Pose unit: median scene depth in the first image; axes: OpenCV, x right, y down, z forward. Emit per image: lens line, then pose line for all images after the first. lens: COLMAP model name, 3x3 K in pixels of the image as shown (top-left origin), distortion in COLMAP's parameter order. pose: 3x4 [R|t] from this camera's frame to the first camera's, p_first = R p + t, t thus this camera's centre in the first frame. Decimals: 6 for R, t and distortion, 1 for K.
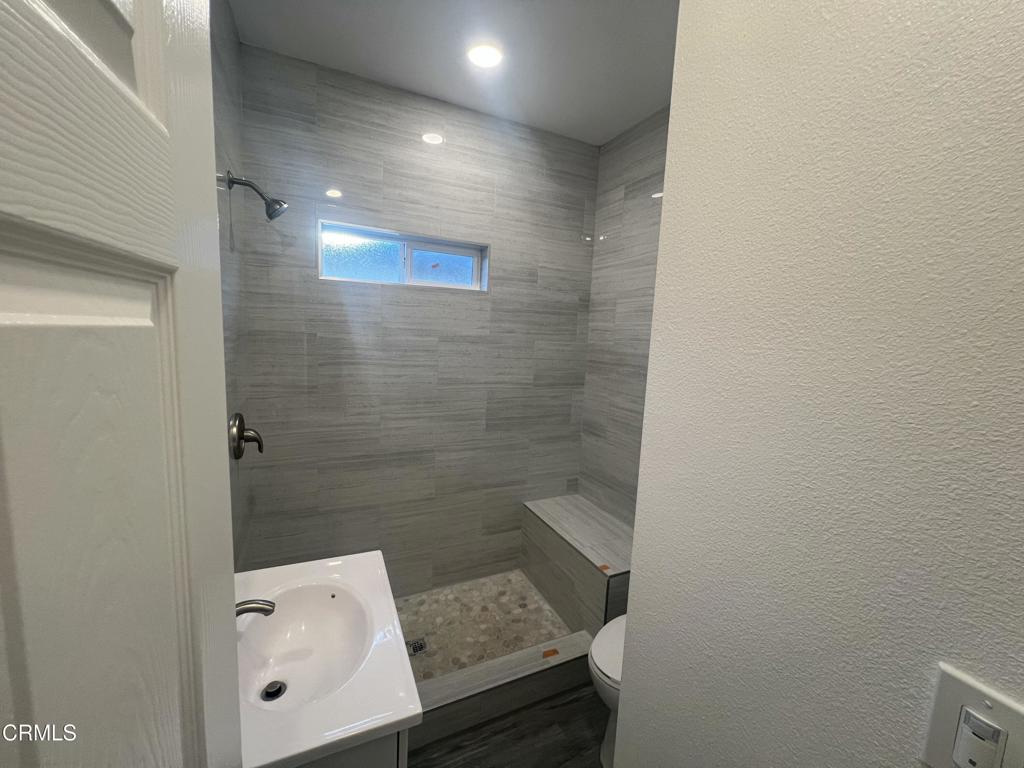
lens RADIAL K [[410.6, 0, 510.8], [0, 410.6, 383.5], [0, 0, 1]] dist [-0.001803, -0.000112]
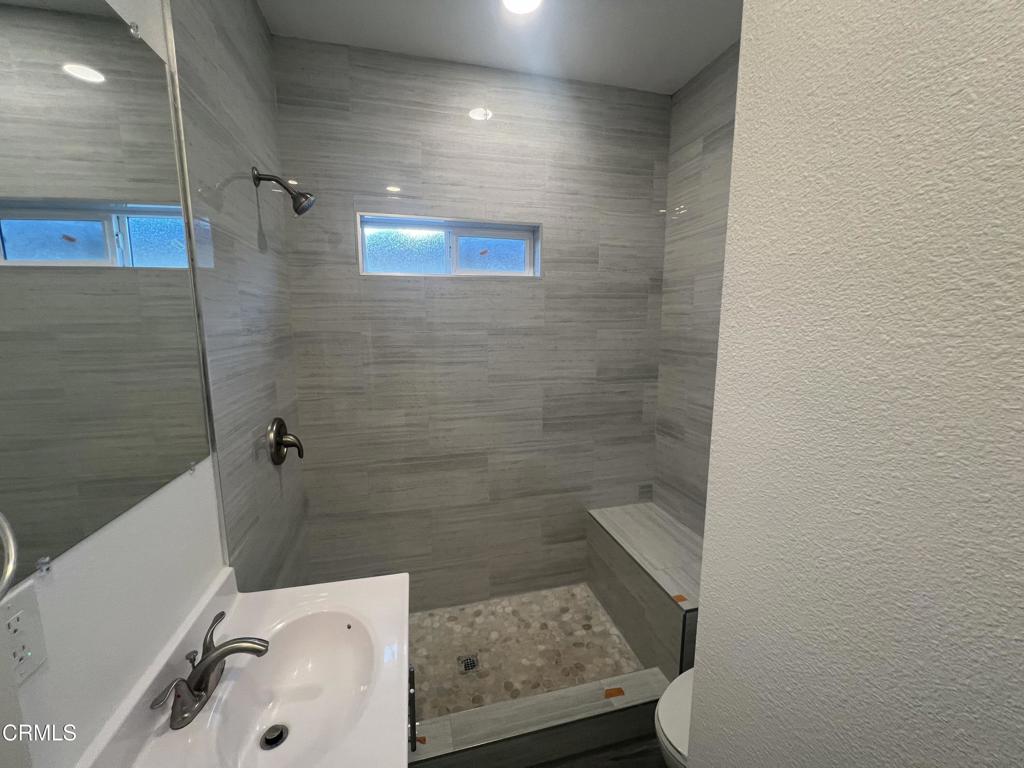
lens RADIAL K [[410.6, 0, 511.5], [0, 410.6, 382.7], [0, 0, 1]] dist [-0.001803, -0.000112]
pose [[0.981136, -0.017846, -0.192495, 0.052767], [0.022180, 0.999546, 0.020381, -0.013782], [0.192044, -0.024266, 0.981086, 0.110173]]
